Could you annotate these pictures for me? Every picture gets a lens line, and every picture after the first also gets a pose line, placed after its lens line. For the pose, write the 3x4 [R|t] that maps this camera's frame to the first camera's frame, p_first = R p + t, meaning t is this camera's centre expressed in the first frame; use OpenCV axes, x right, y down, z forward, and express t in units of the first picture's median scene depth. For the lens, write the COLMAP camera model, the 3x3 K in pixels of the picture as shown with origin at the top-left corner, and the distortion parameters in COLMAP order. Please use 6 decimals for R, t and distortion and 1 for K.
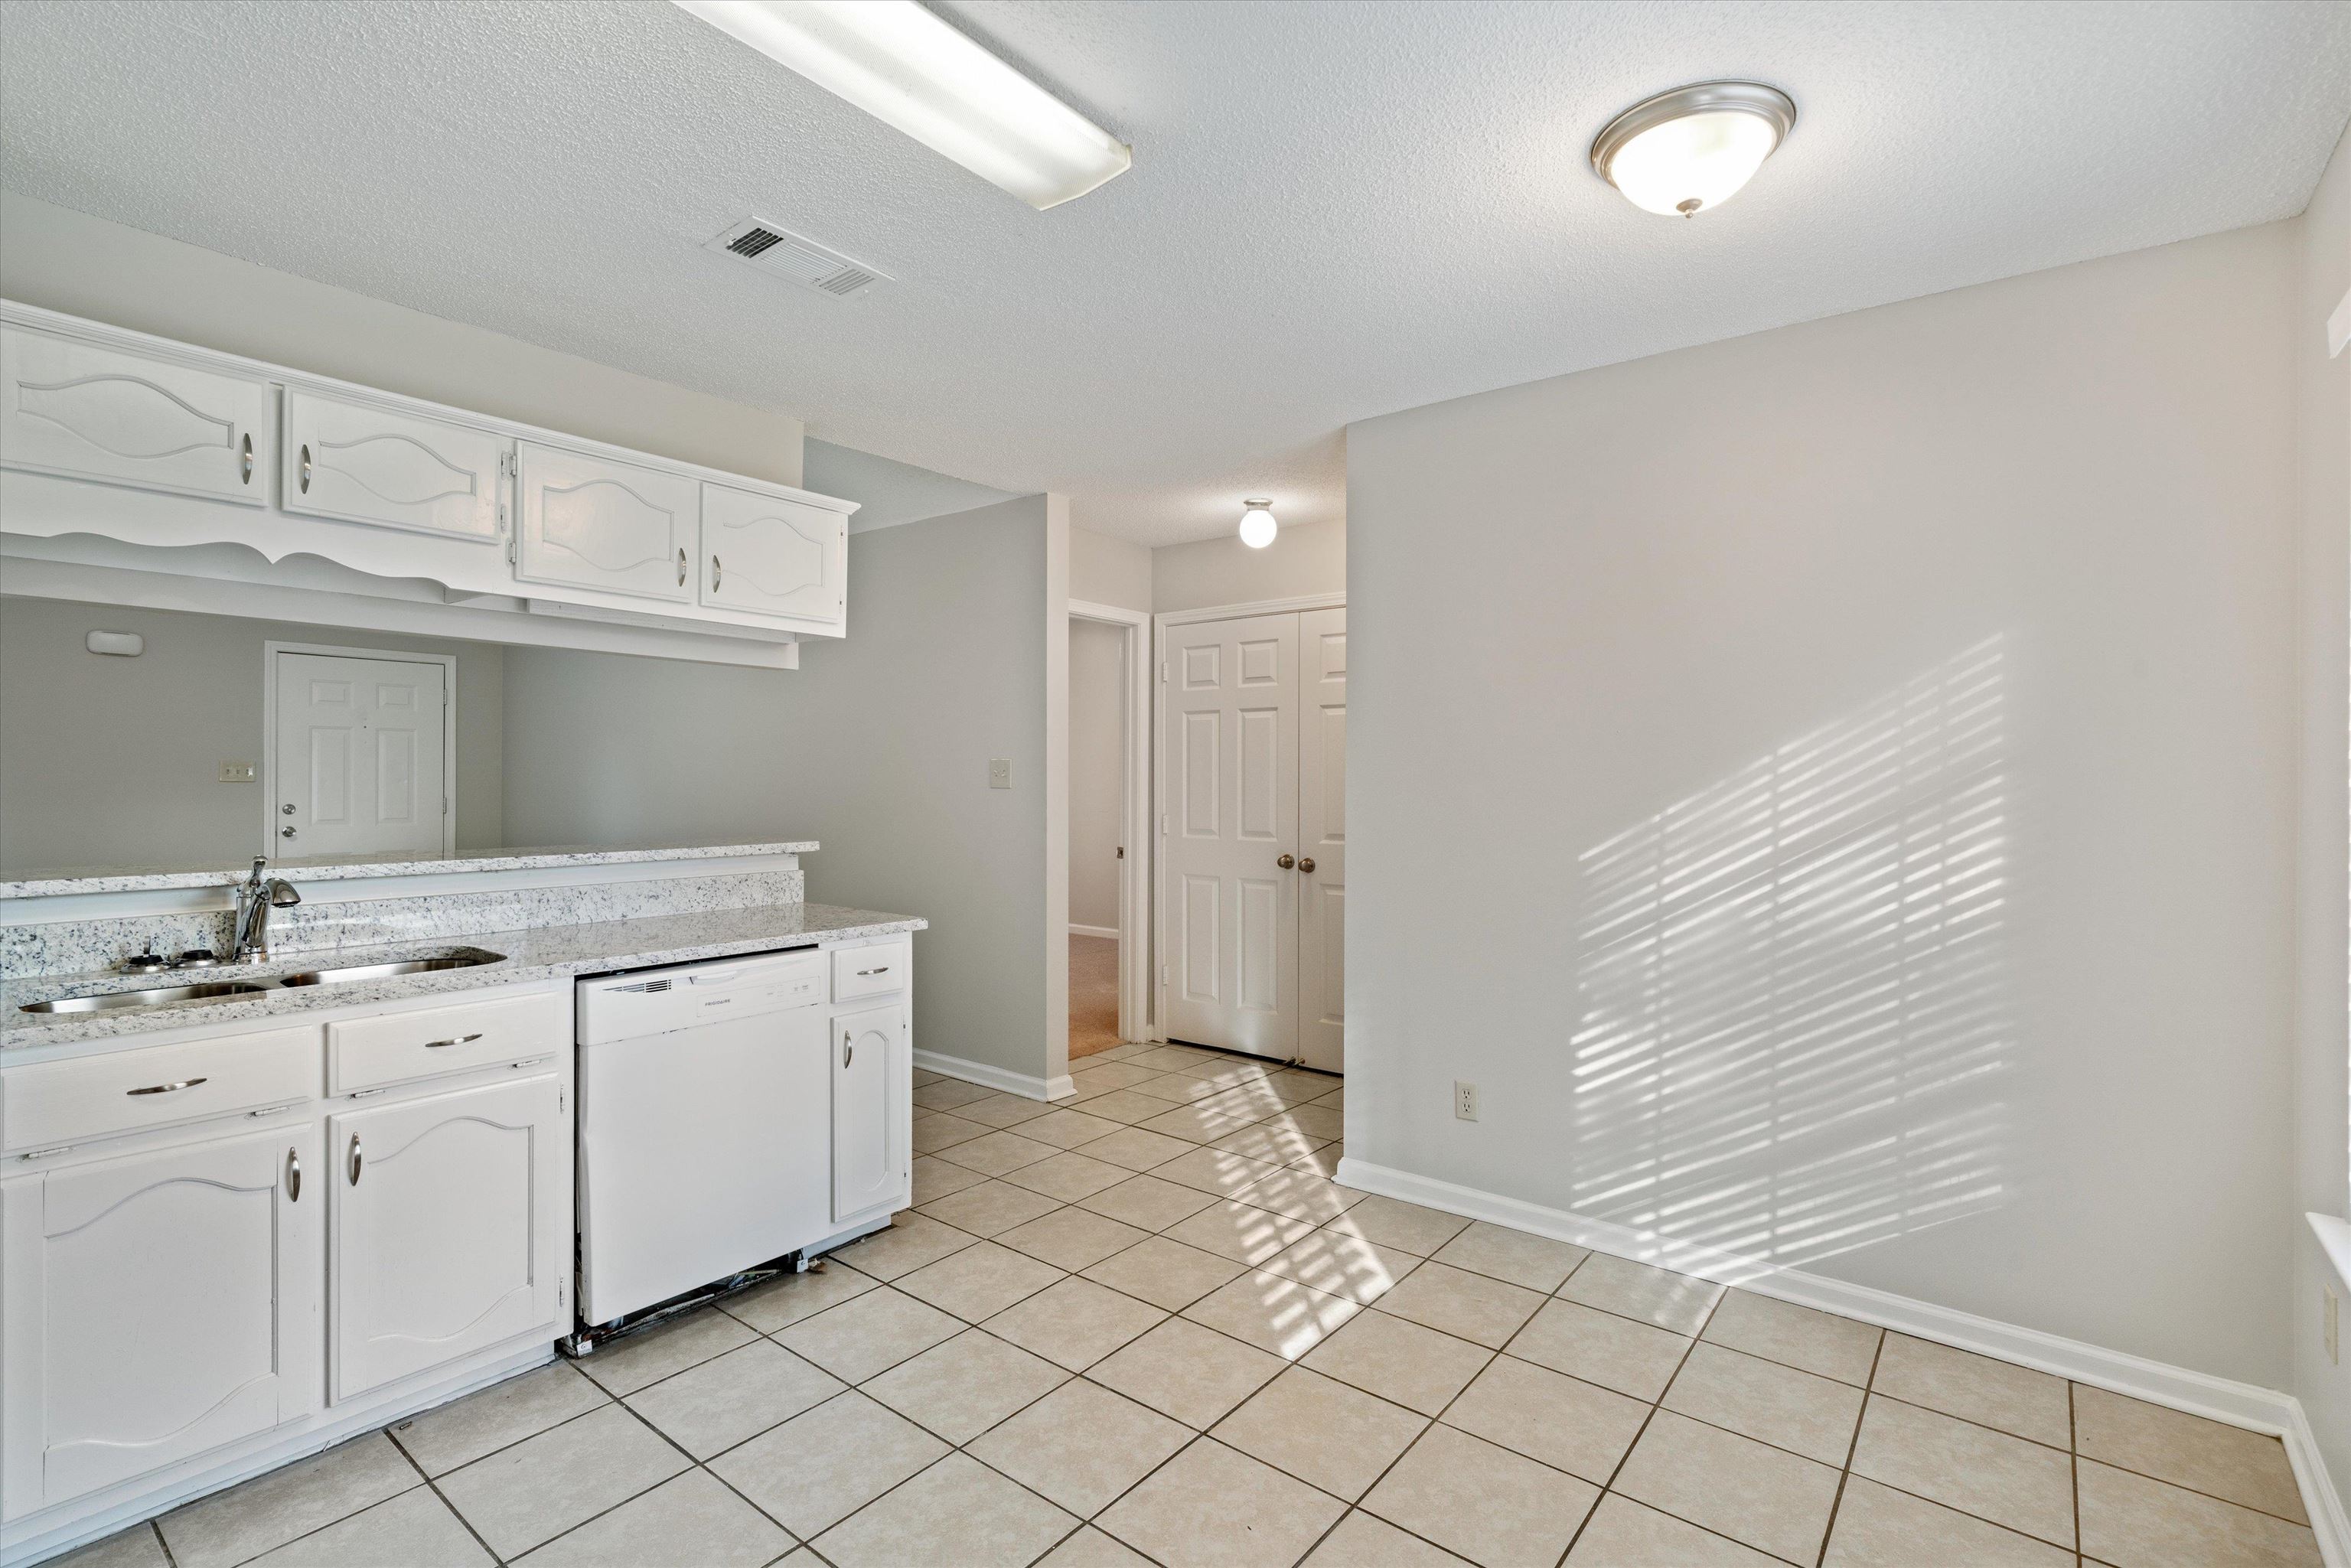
lens RADIAL K [[1092.3, 0, 1171.0], [0, 1092.3, 780.3], [0, 0, 1]] dist [-0.003399, 0.002171]
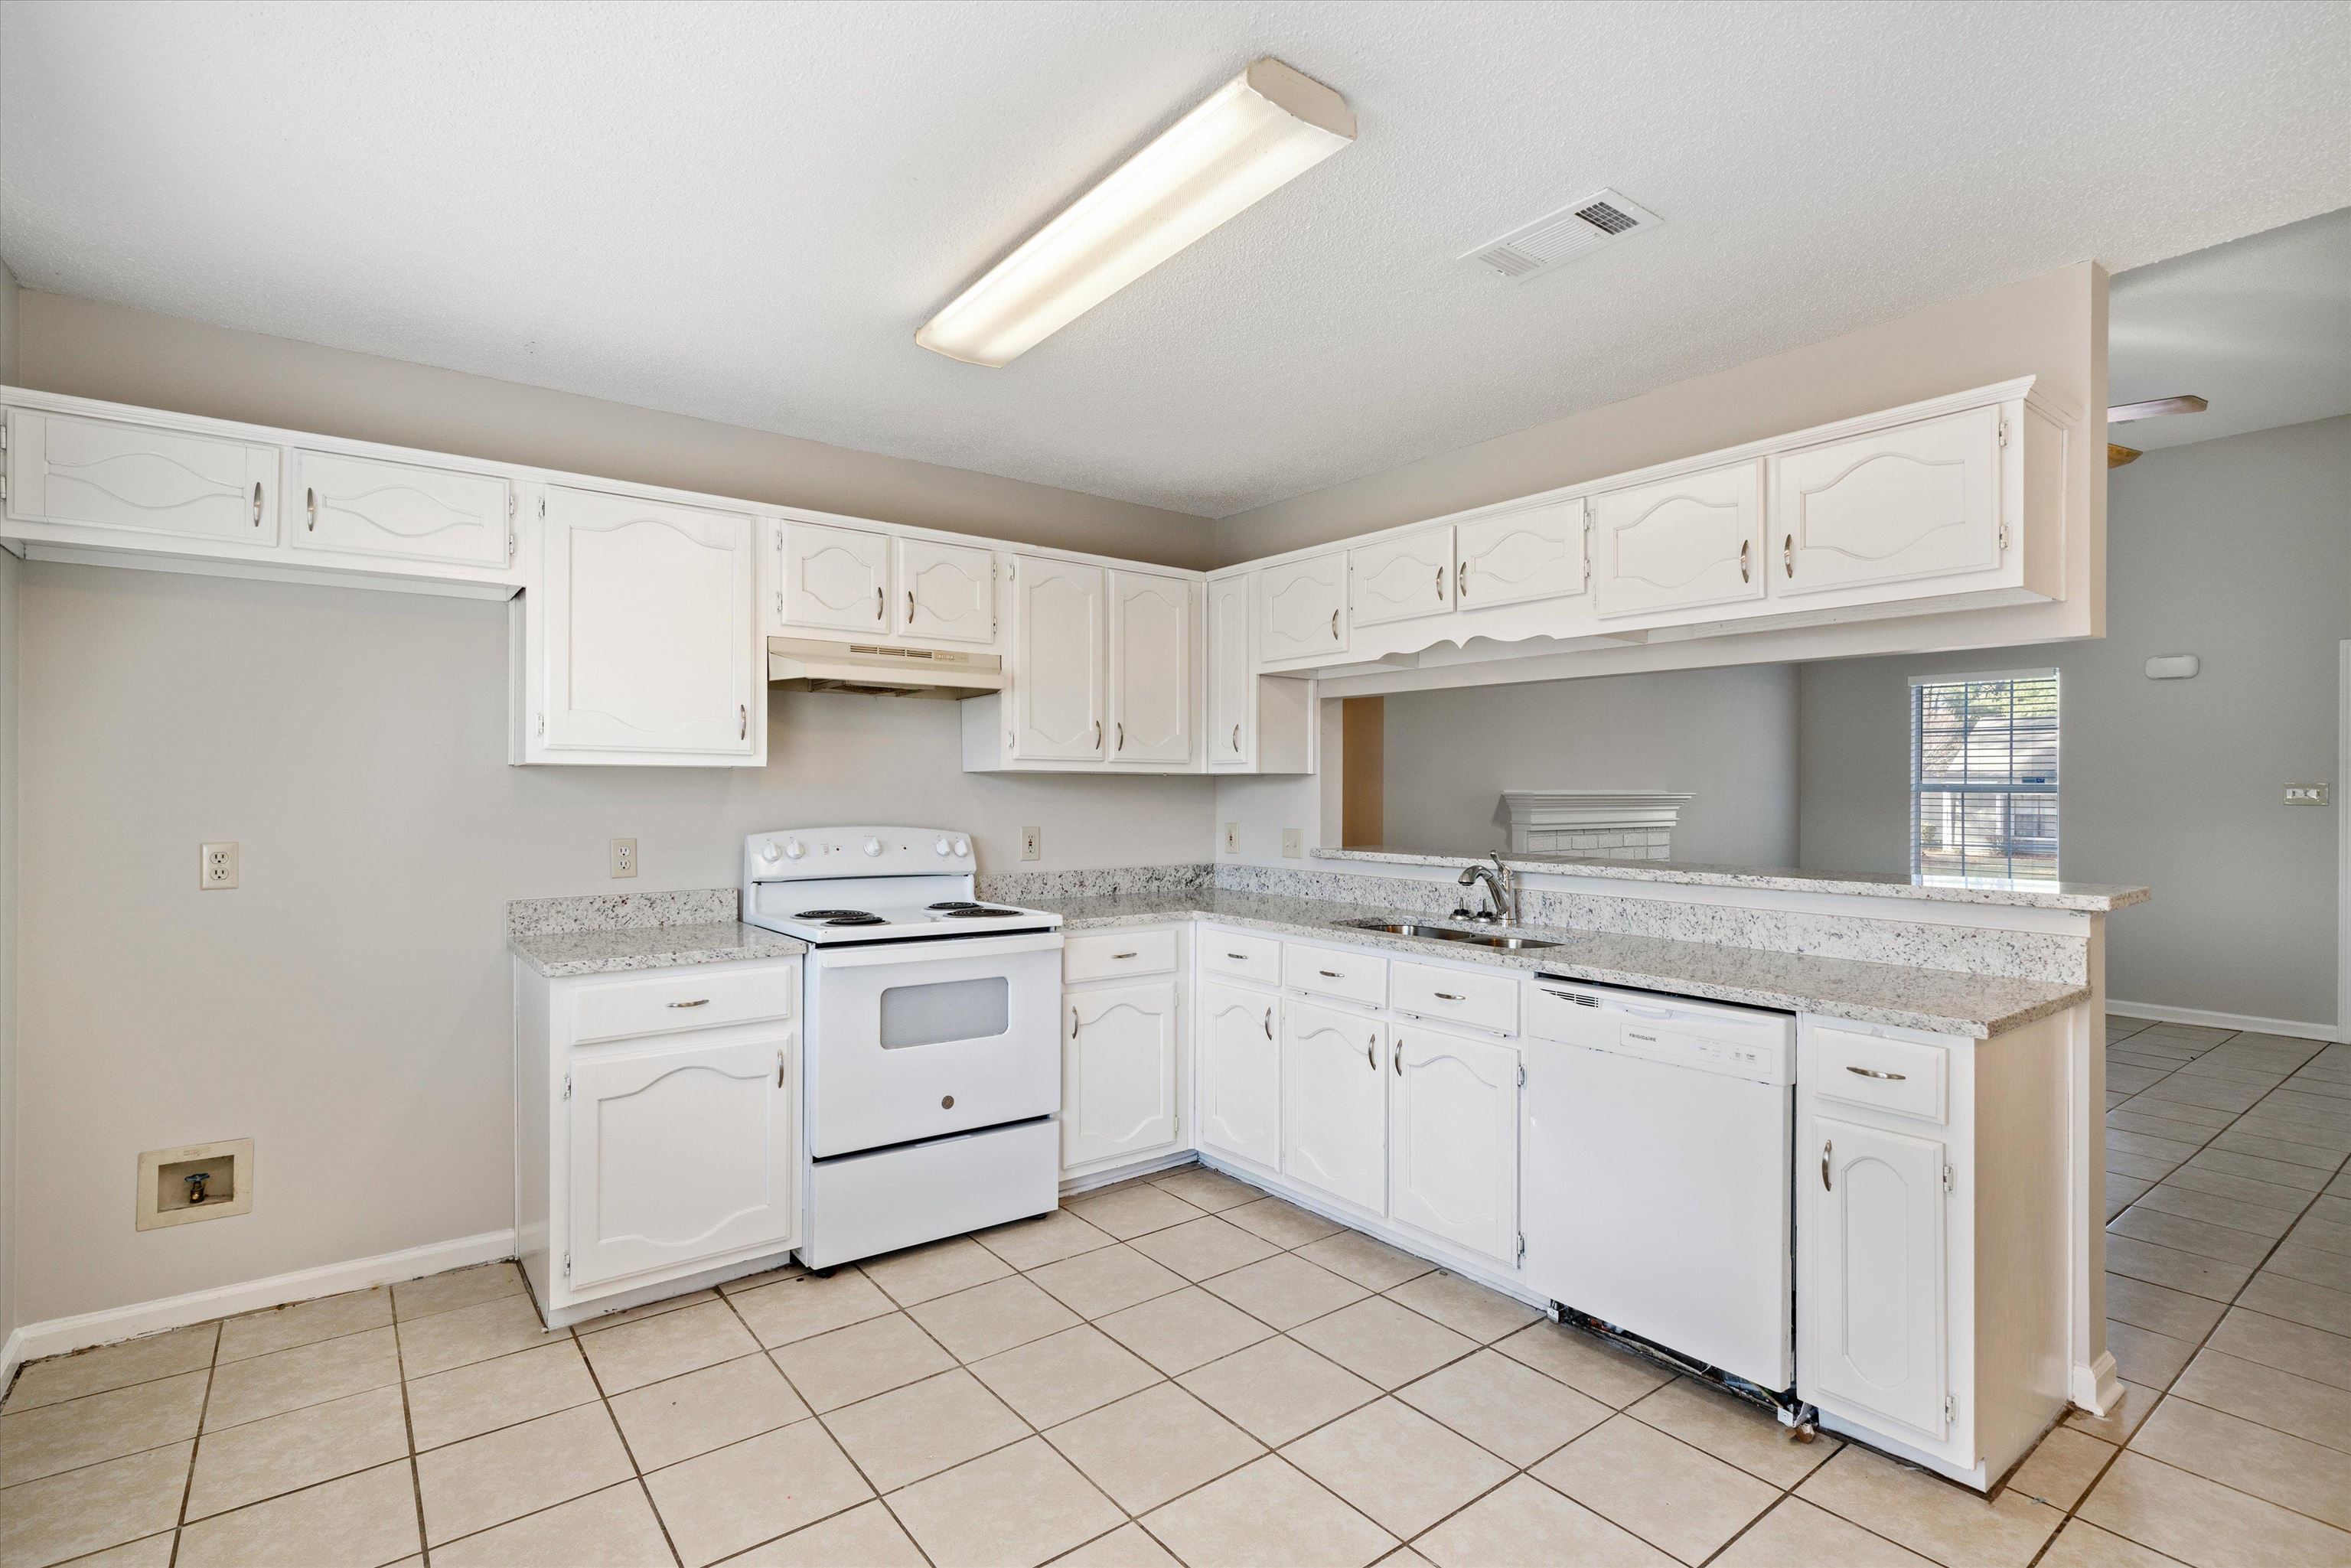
lens RADIAL K [[1092.3, 0, 1161.1], [0, 1092.3, 791.4], [0, 0, 1]] dist [-0.003399, 0.002171]
pose [[-0.245822, -0.004481, -0.969305, 0.536034], [-0.006291, 0.999976, -0.003027, -0.000805], [0.969295, 0.005354, -0.245844, 0.756112]]
